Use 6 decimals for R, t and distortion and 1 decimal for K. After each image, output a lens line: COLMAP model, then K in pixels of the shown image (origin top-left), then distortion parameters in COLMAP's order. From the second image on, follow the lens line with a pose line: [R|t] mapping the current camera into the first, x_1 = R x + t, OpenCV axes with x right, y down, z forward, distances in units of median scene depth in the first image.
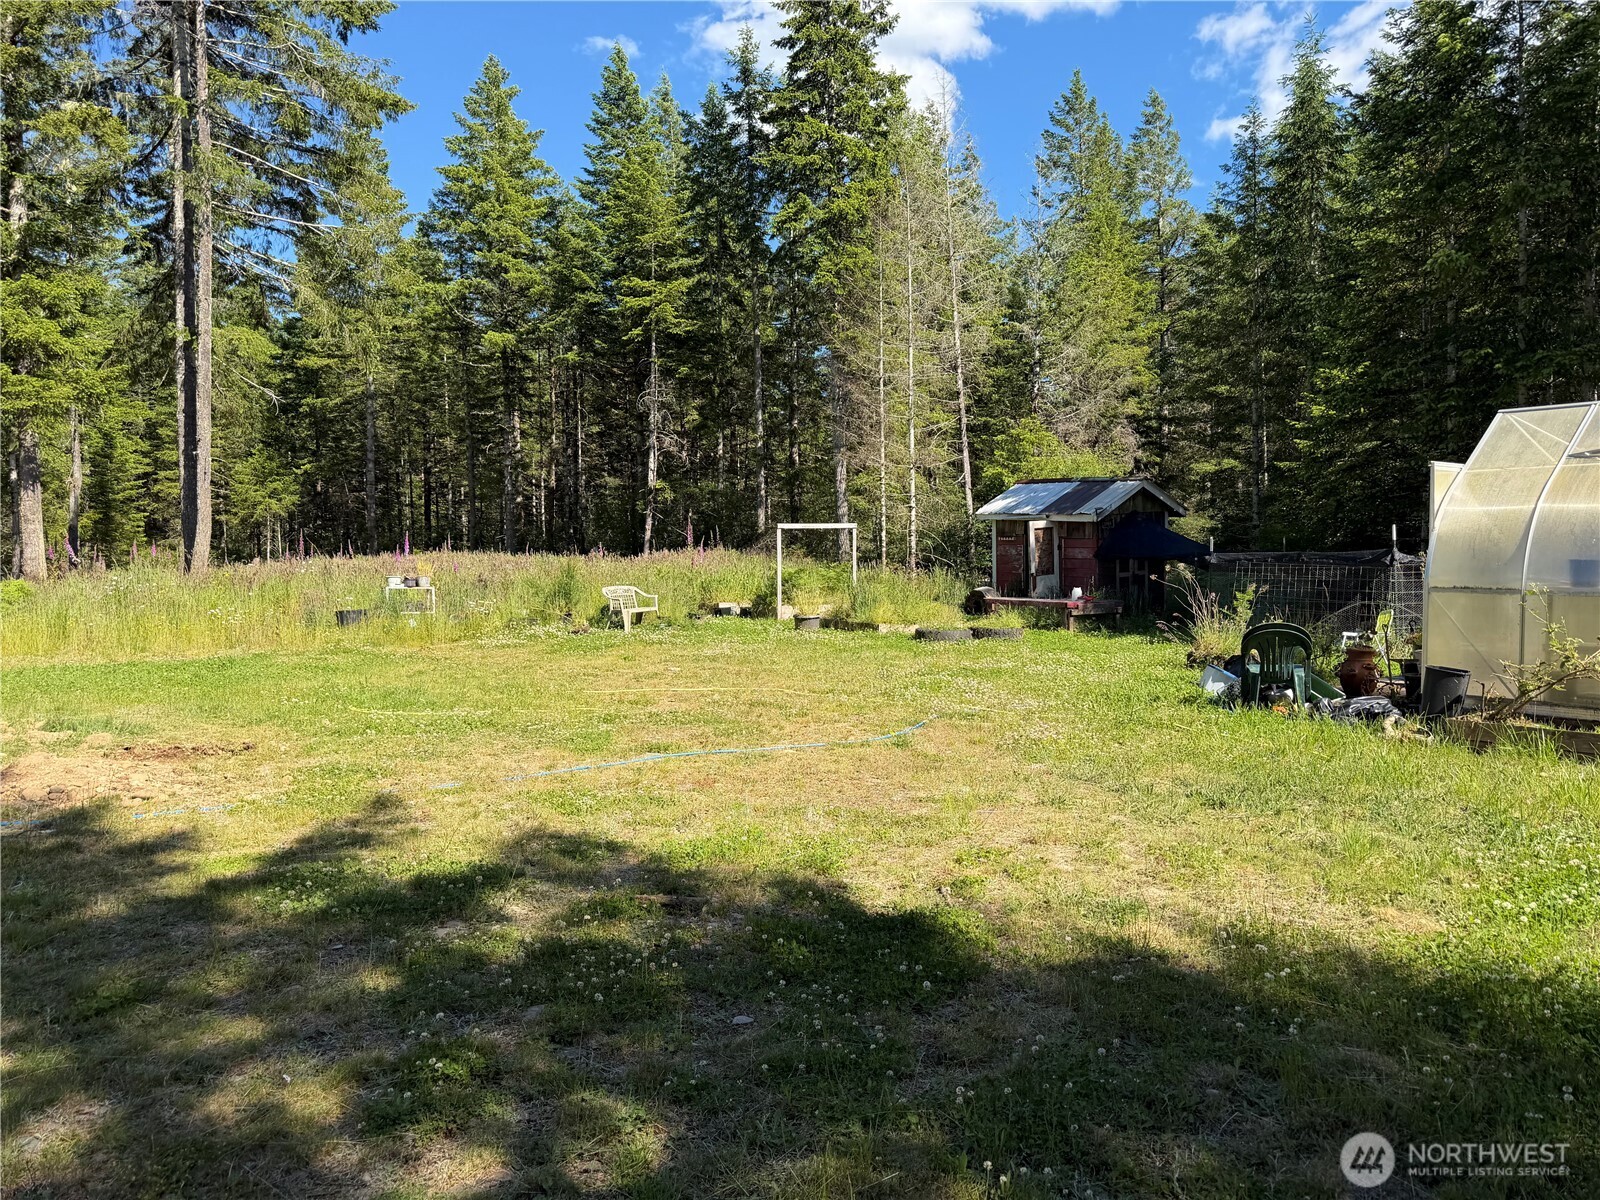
lens RADIAL K [[1130.0, 0, 794.8], [0, 1130.0, 611.3], [0, 0, 1]] dist [0.016829, -0.028236]
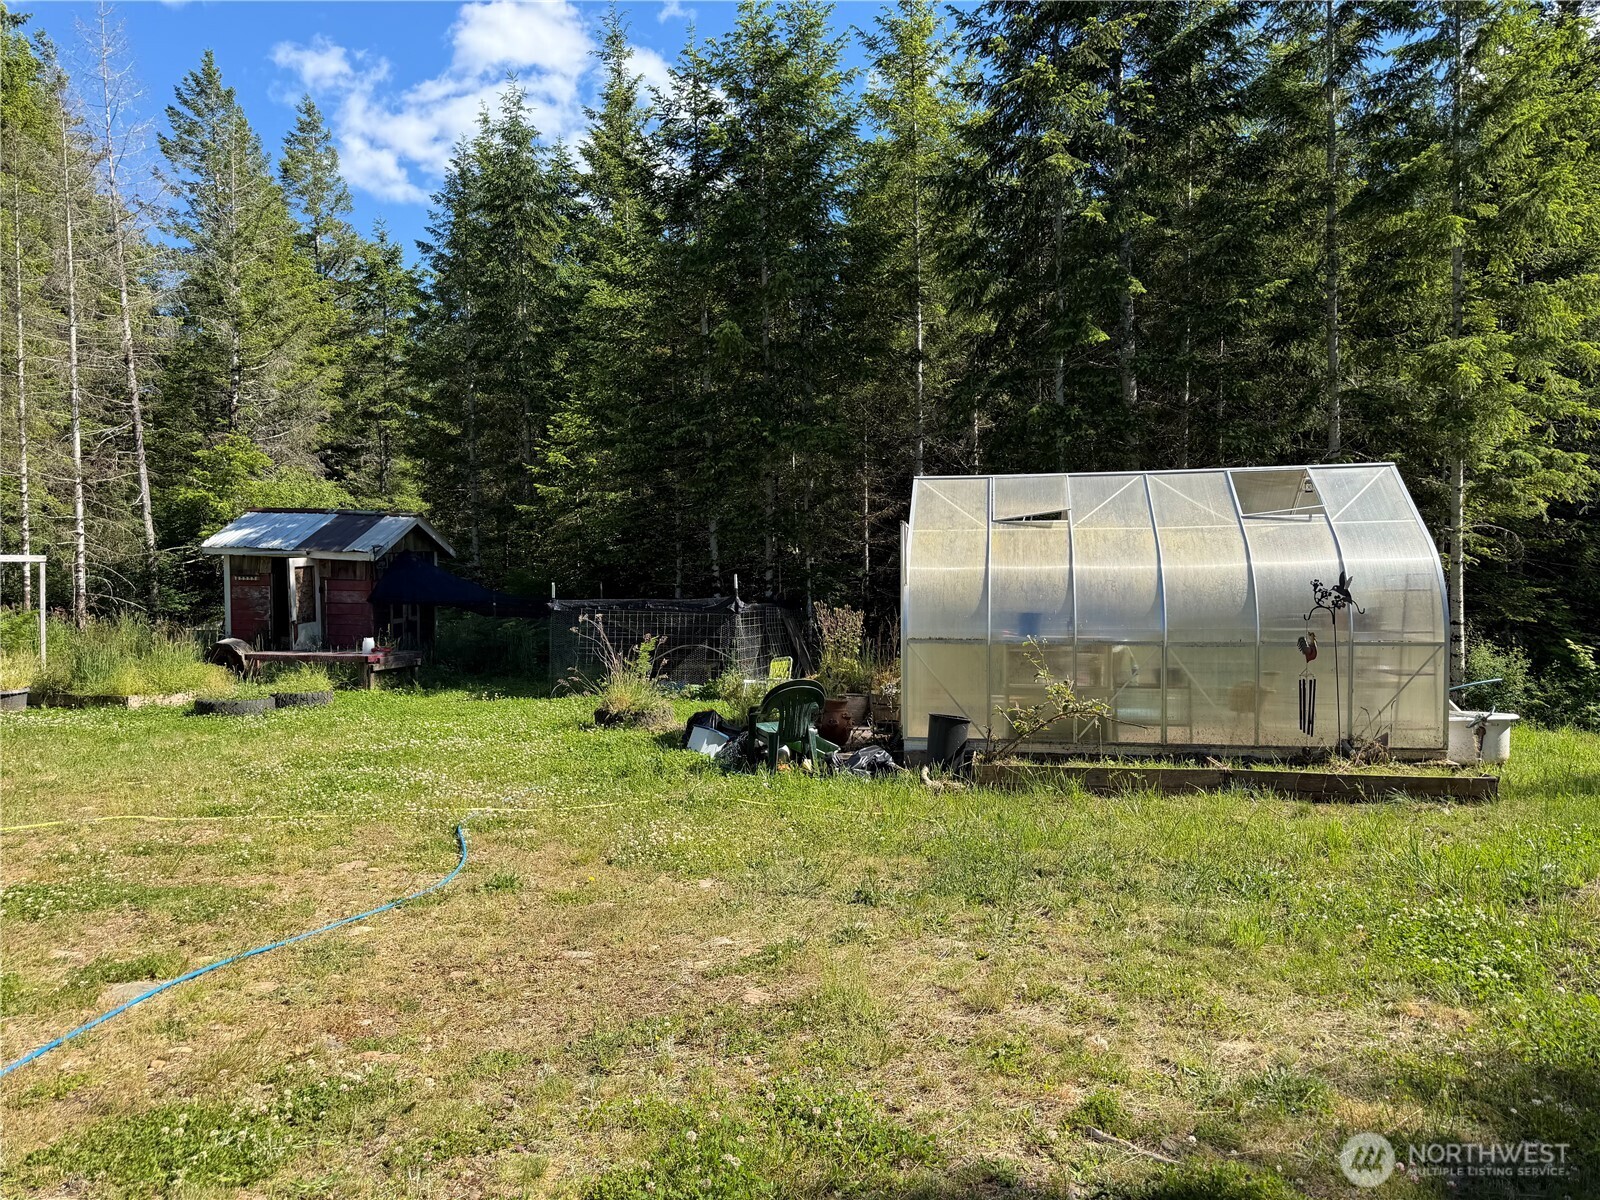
lens RADIAL K [[1130.0, 0, 805.7], [0, 1130.0, 589.8], [0, 0, 1]] dist [0.016829, -0.028236]
pose [[0.711291, 0.003363, 0.702890, -0.106171], [0.031487, 0.998832, -0.036642, -0.013819], [-0.702192, 0.048195, 0.710354, 0.138963]]
